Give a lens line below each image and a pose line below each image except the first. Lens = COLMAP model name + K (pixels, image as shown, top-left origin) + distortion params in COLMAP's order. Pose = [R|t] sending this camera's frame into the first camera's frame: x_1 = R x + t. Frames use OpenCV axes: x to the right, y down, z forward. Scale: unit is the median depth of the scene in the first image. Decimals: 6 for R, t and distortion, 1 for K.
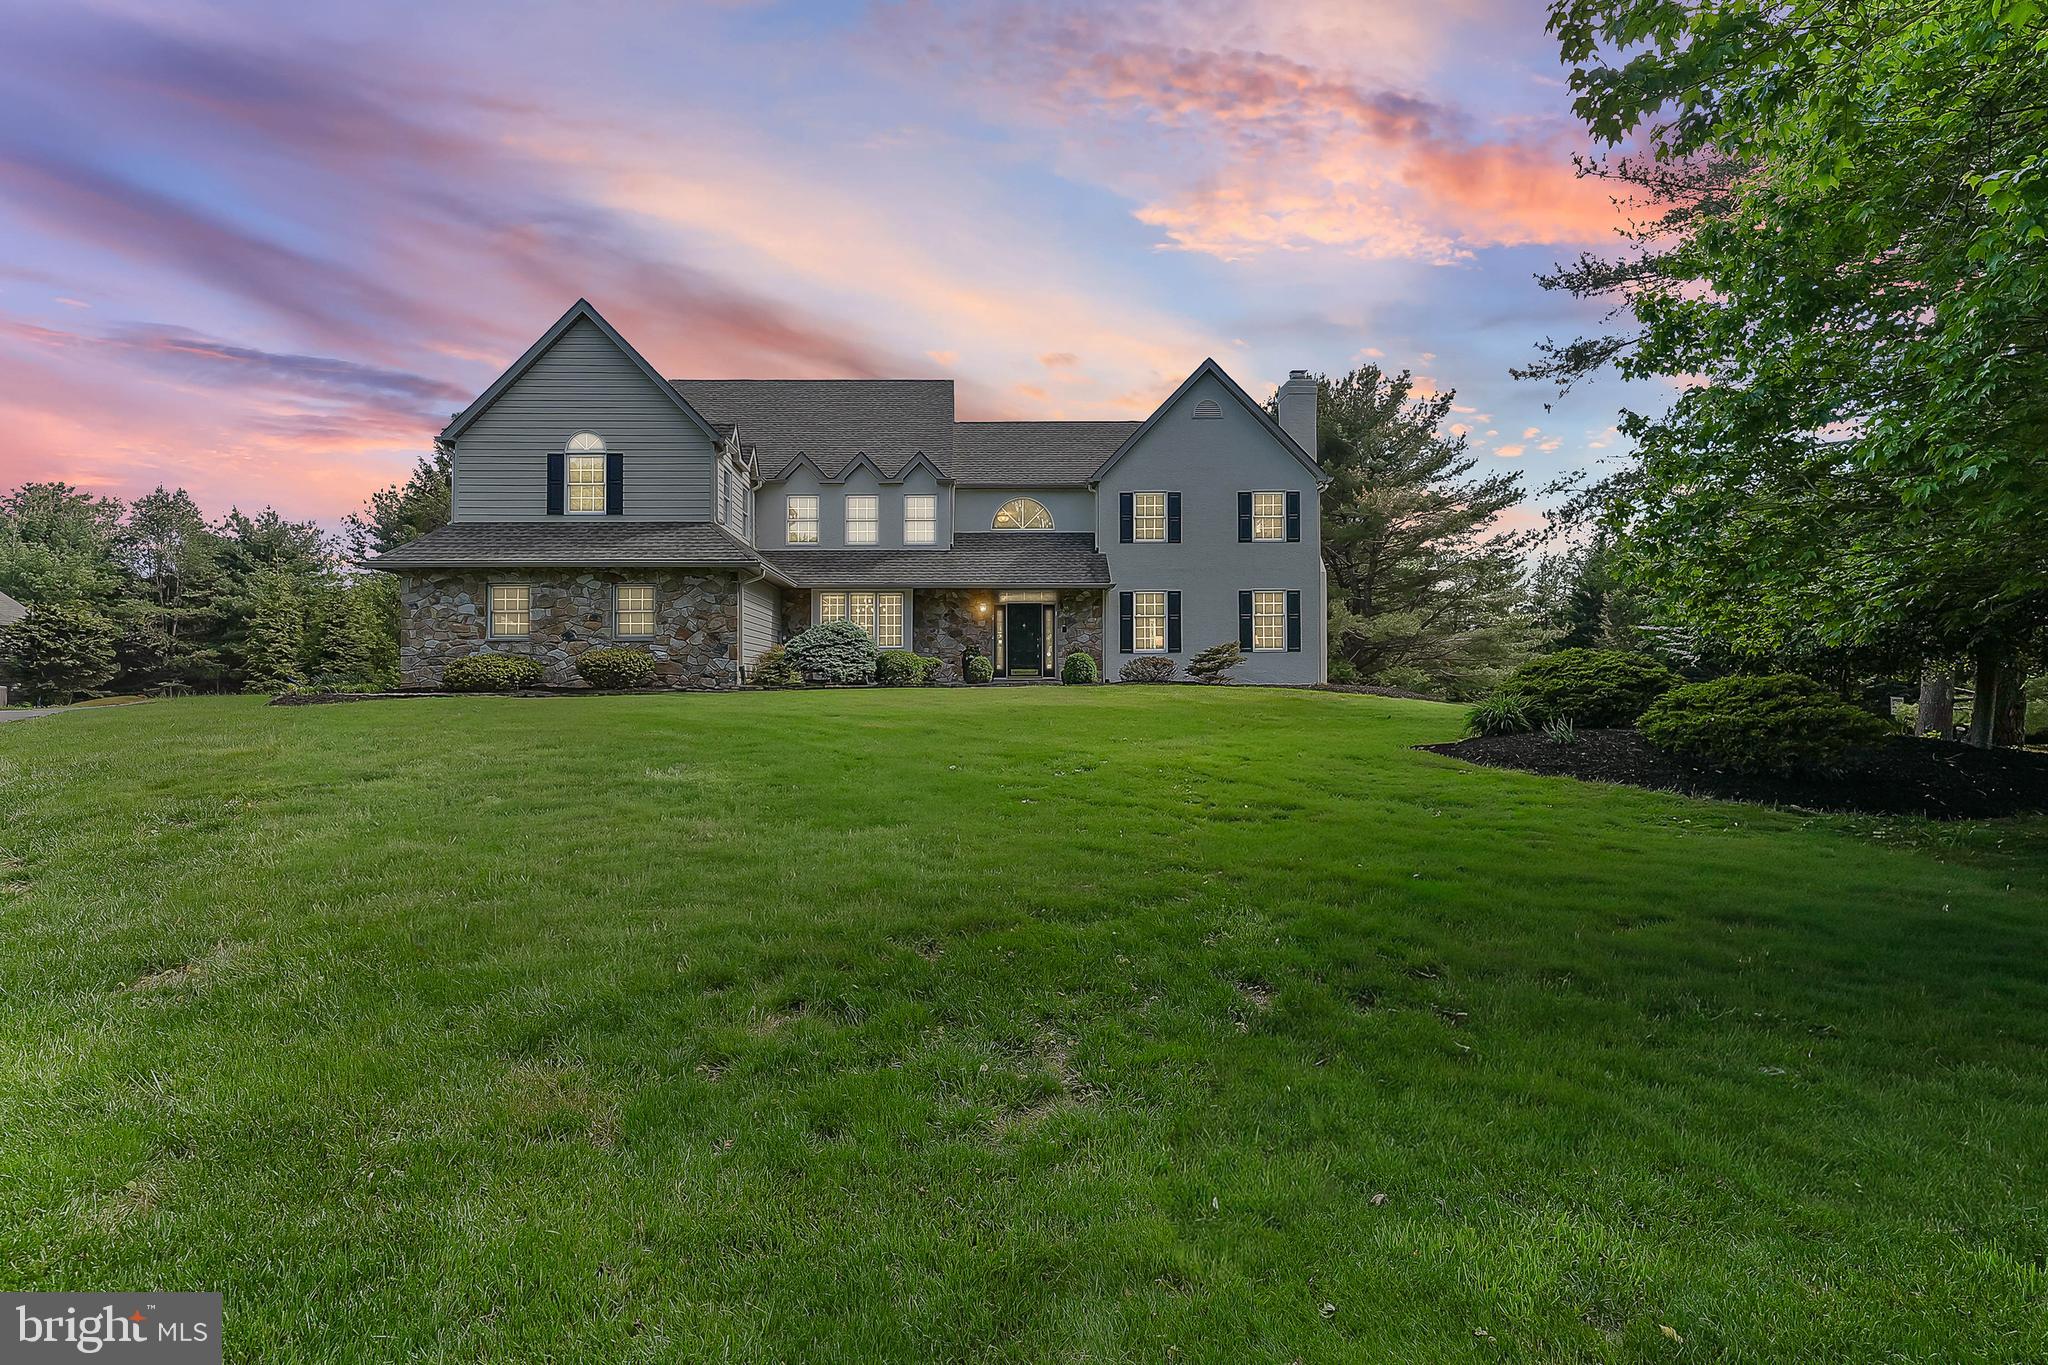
lens RADIAL K [[994.3, 0, 1024.0], [0, 994.3, 682.5], [0, 0, 1]] dist [0.002280, 0.000044]
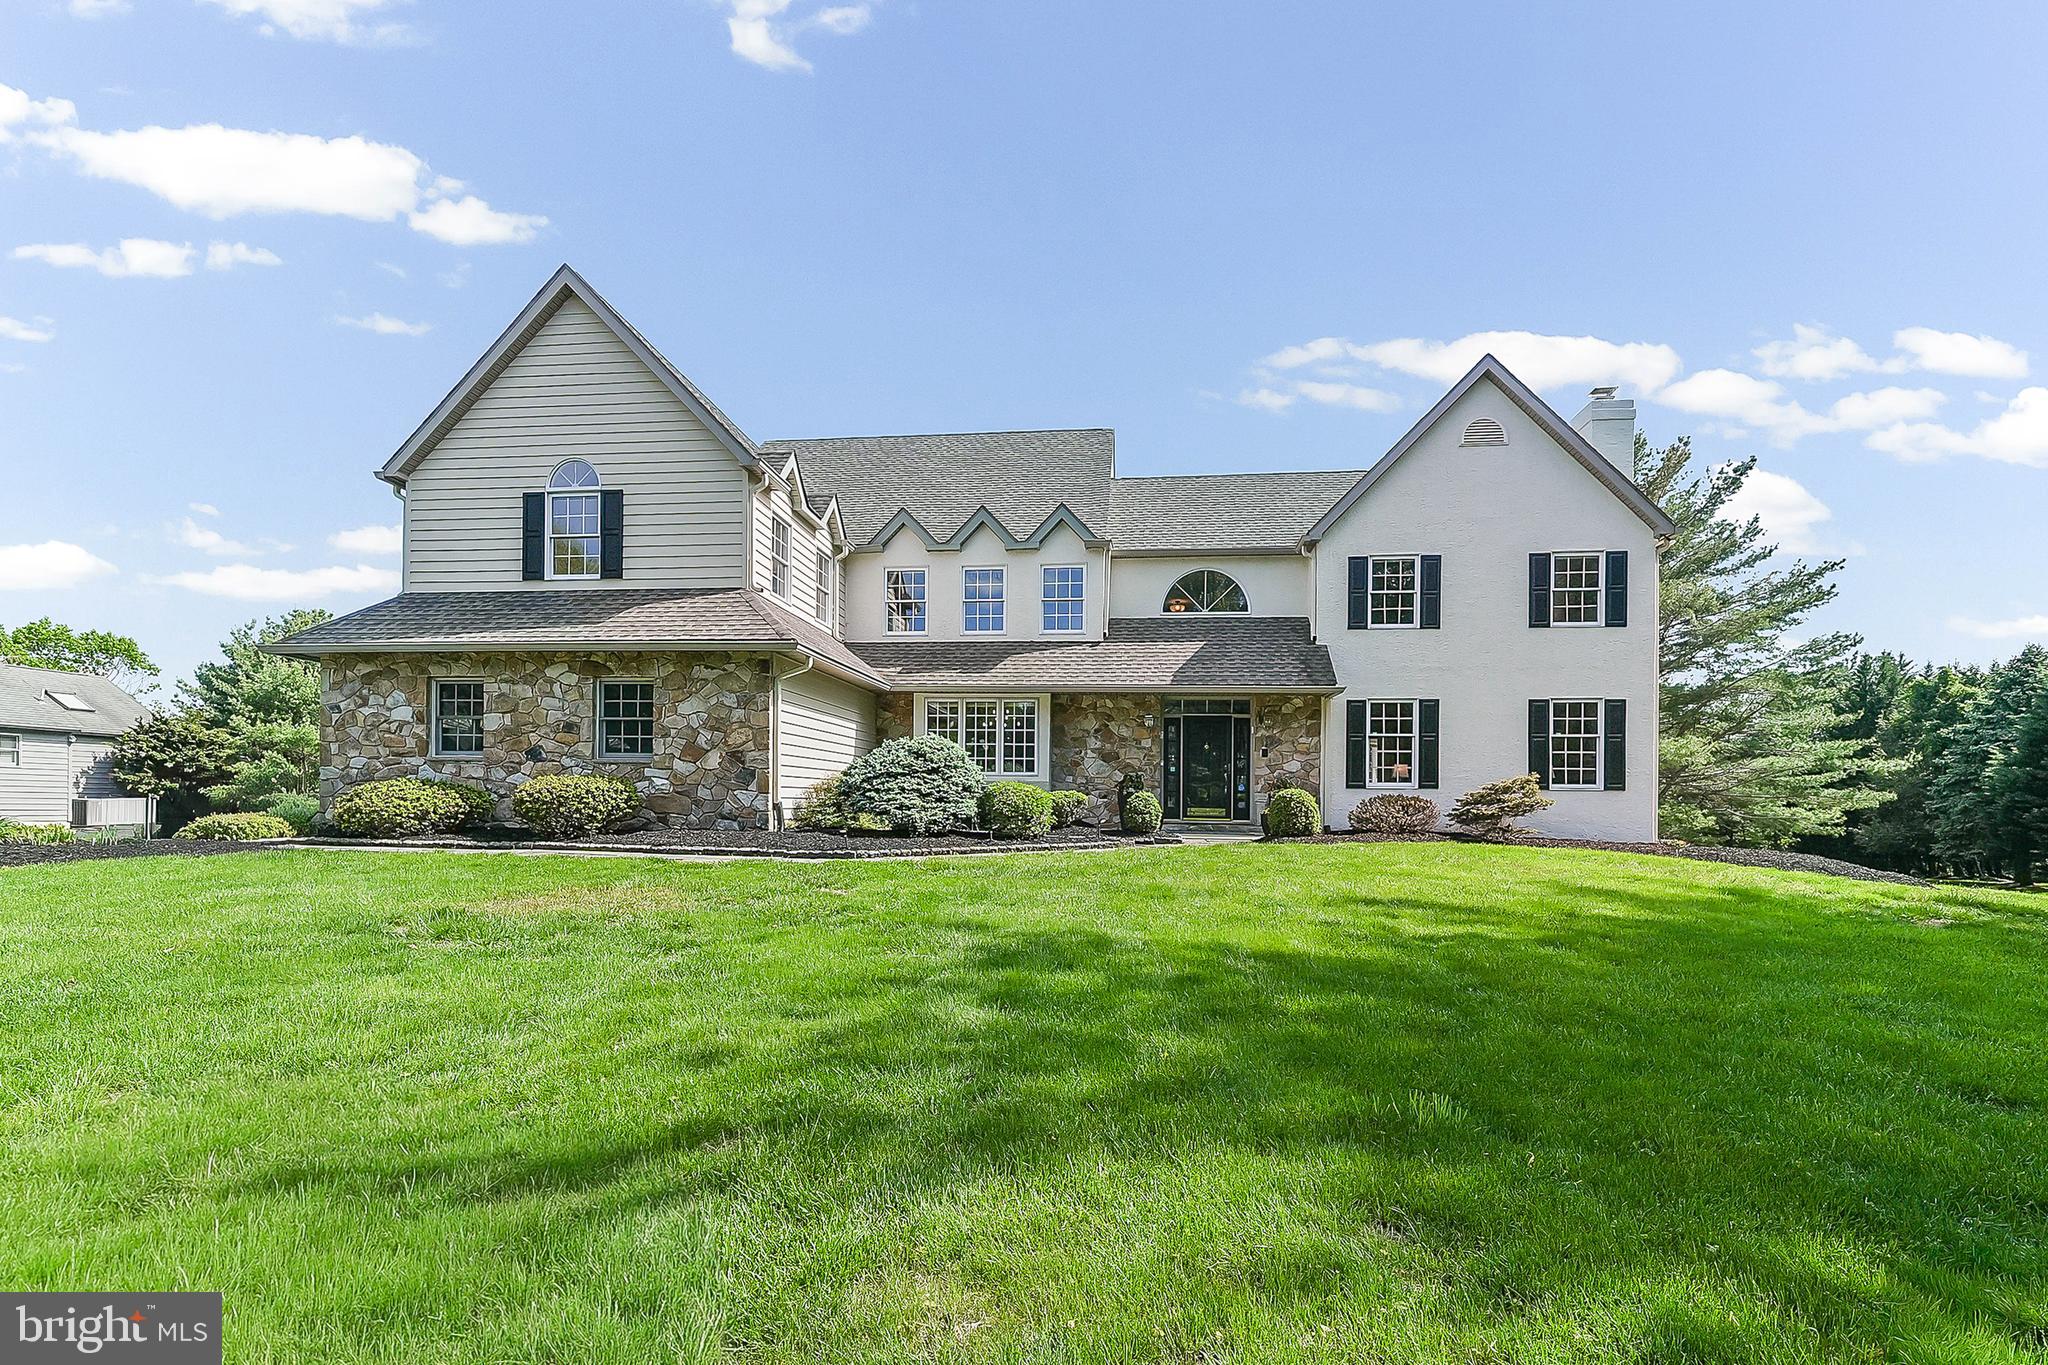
lens RADIAL K [[832.9, 0, 1069.8], [0, 832.9, 715.7], [0, 0, 1]] dist [0.001799, 0.000124]
pose [[0.988925, 0.005919, -0.148295, -0.009249], [-0.020122, 0.995325, -0.094459, -0.023143], [0.147042, 0.096397, 0.984422, 0.430478]]
